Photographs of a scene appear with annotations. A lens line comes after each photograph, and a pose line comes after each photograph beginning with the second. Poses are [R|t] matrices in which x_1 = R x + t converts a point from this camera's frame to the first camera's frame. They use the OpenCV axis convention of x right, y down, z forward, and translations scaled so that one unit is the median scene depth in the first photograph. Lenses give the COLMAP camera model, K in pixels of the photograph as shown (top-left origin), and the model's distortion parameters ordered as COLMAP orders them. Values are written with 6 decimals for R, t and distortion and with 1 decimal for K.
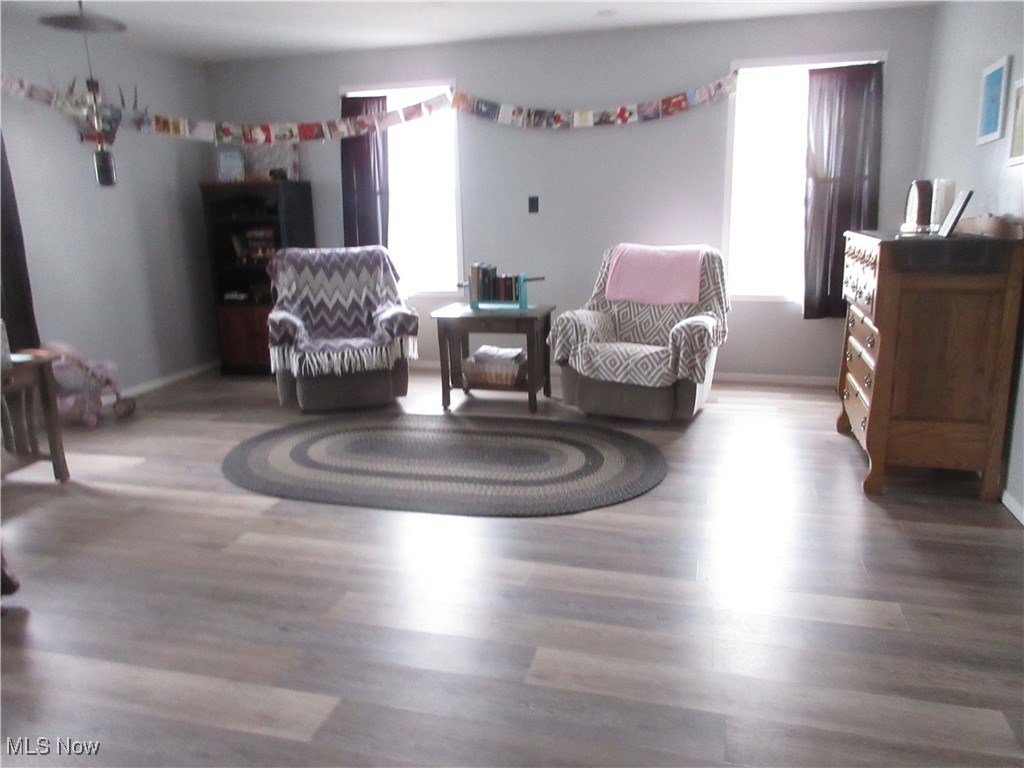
lens RADIAL K [[762.4, 0, 509.7], [0, 762.4, 383.7], [0, 0, 1]] dist [-0.002440, 0.005803]
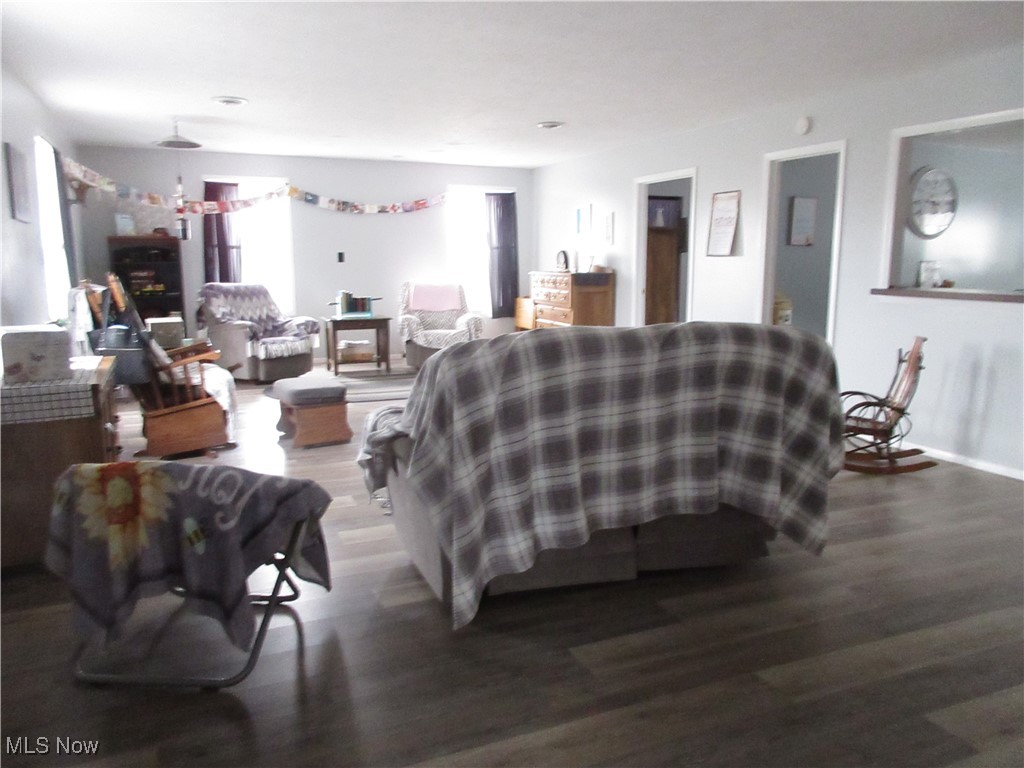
lens RADIAL K [[762.4, 0, 513.3], [0, 762.4, 381.9], [0, 0, 1]] dist [-0.002440, 0.005803]
pose [[0.777286, -0.079857, 0.624058, -0.781878], [0.126947, 0.991417, -0.031251, 0.138457], [-0.616206, 0.103514, 0.780753, -0.513973]]
